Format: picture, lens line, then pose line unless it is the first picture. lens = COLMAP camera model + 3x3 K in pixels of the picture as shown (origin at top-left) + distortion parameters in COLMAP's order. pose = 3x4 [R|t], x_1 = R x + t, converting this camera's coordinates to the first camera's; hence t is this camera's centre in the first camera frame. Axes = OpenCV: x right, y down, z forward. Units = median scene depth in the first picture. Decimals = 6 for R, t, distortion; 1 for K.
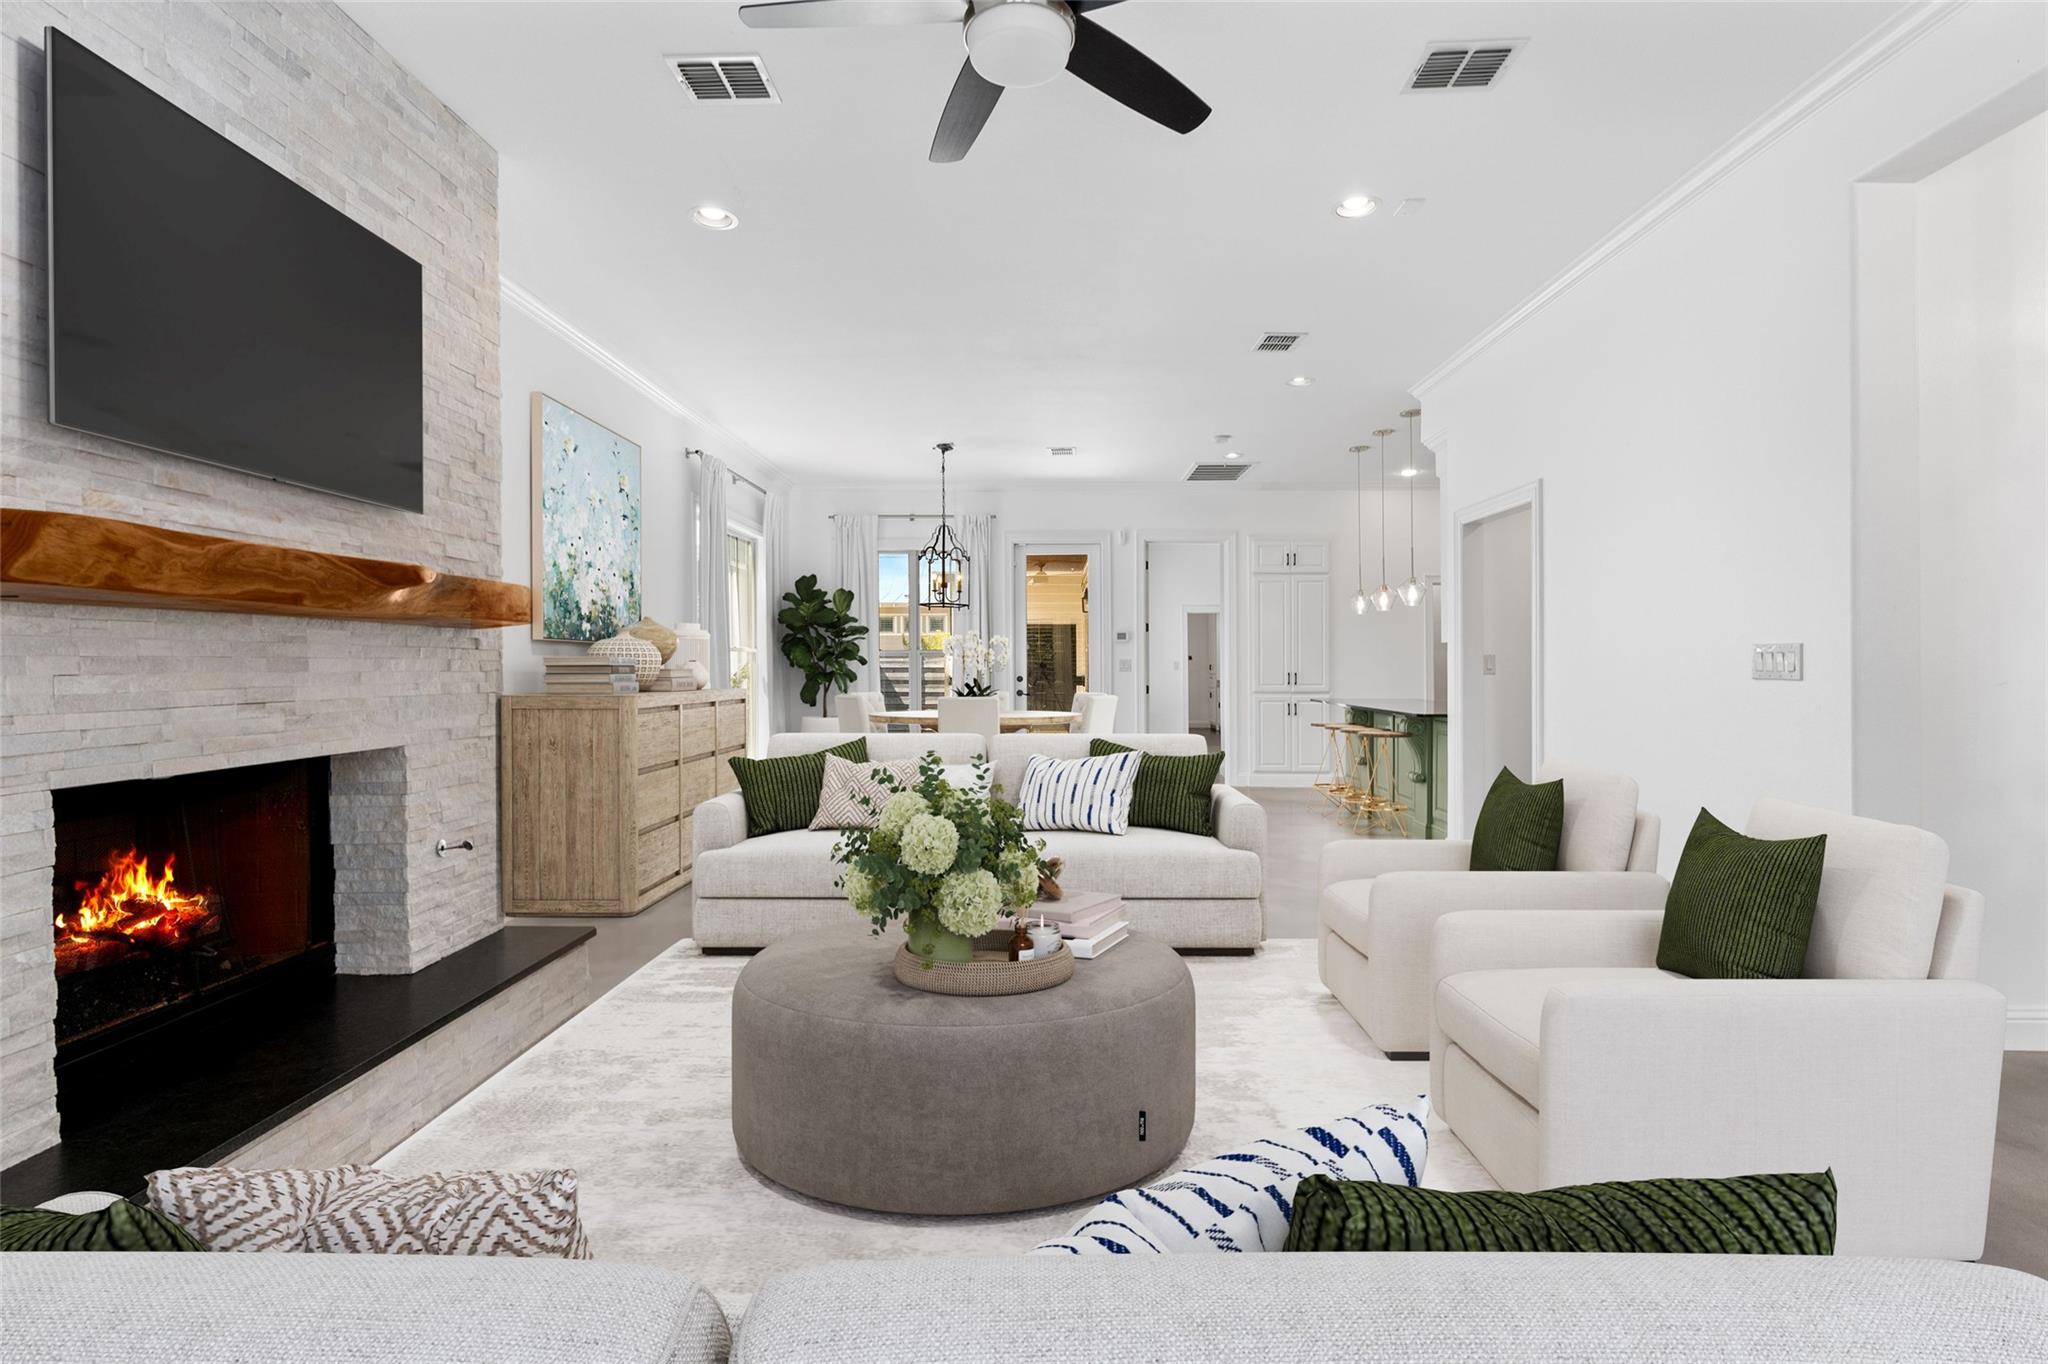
lens RADIAL K [[941.9, 0, 1020.4], [0, 941.9, 666.4], [0, 0, 1]] dist [-0.000422, 0.000240]
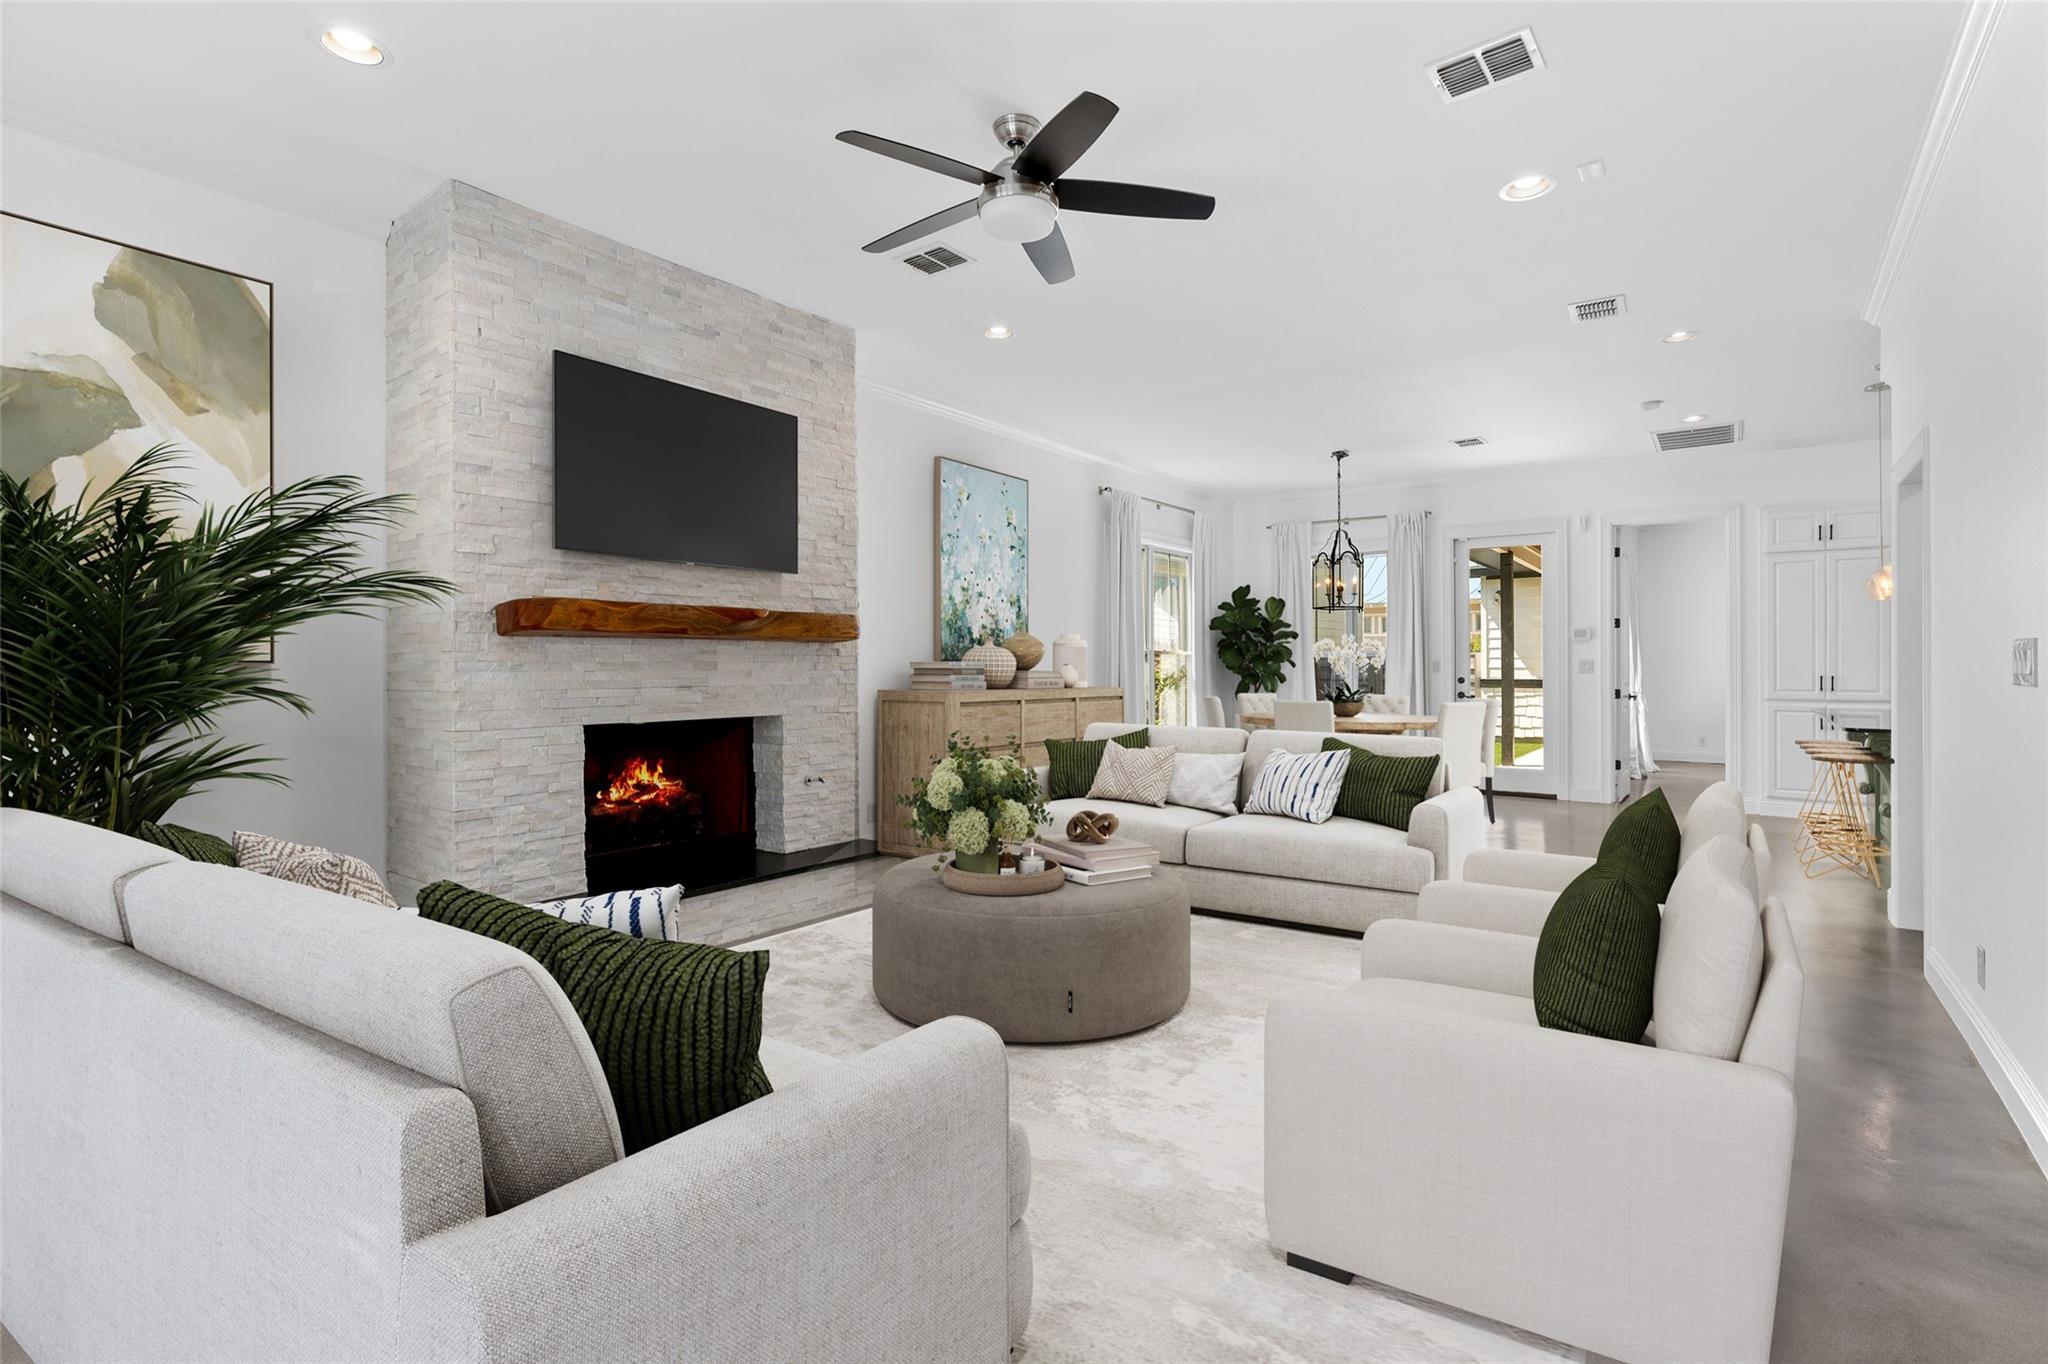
lens RADIAL K [[941.9, 0, 1026.5], [0, 941.9, 672.7], [0, 0, 1]] dist [-0.000422, 0.000240]
pose [[0.815559, 0.002116, -0.578670, 0.618790], [-0.000236, 0.999994, 0.003324, 0.003850], [0.578674, -0.002574, 0.815555, -0.093576]]
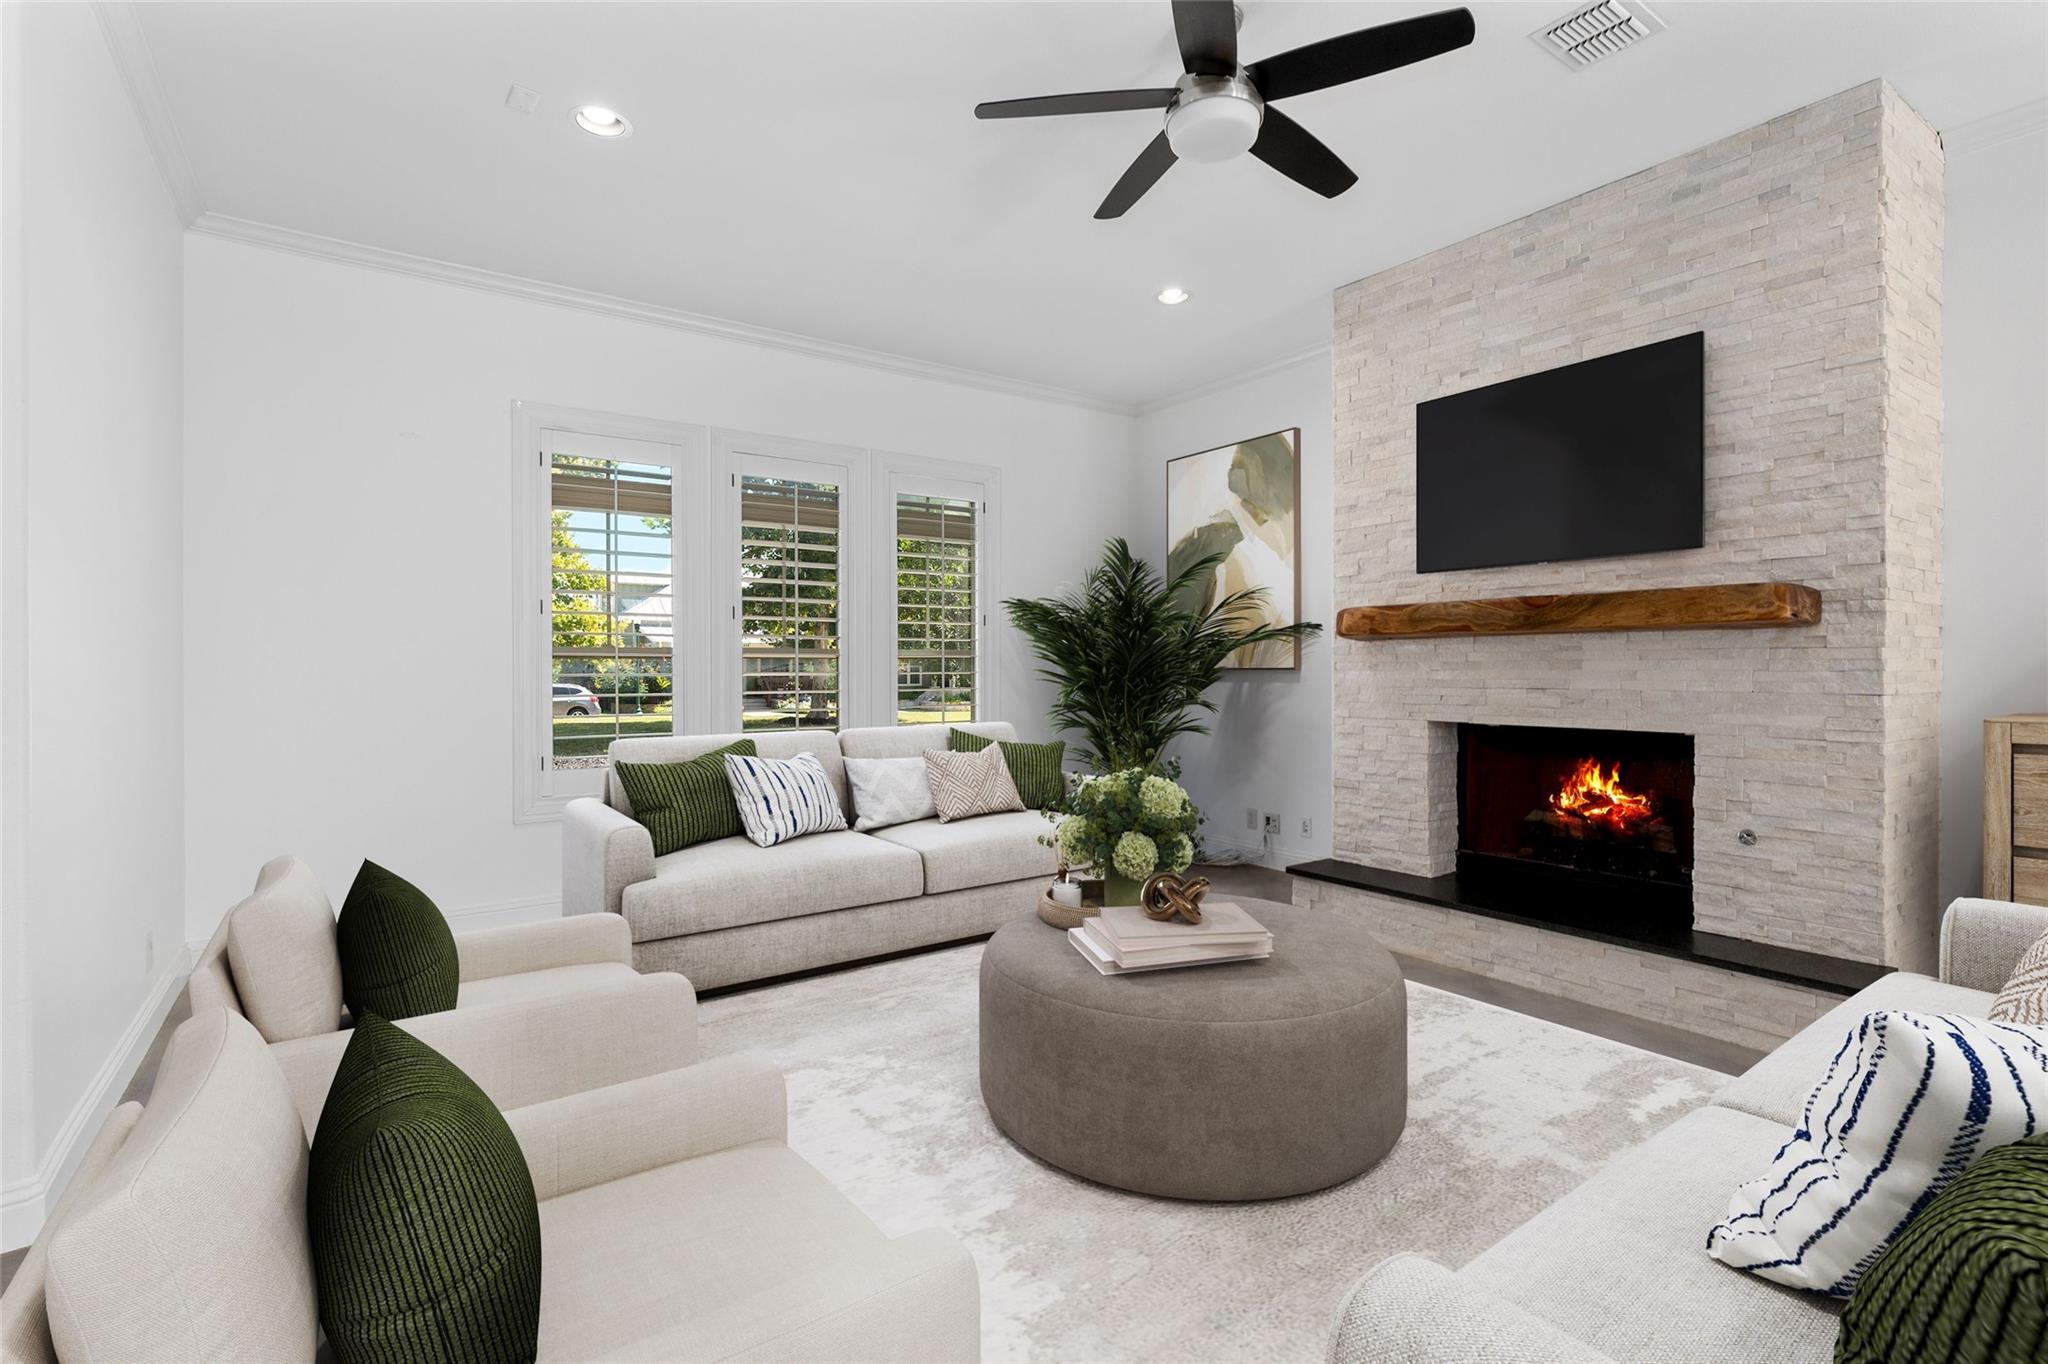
lens RADIAL K [[941.9, 0, 1060.2], [0, 941.9, 670.8], [0, 0, 1]] dist [-0.000422, 0.000240]
pose [[-0.778730, 0.010546, -0.627271, 0.659411], [0.006144, 0.999939, 0.009184, -0.009232], [0.627329, 0.003298, -0.778747, 1.346994]]
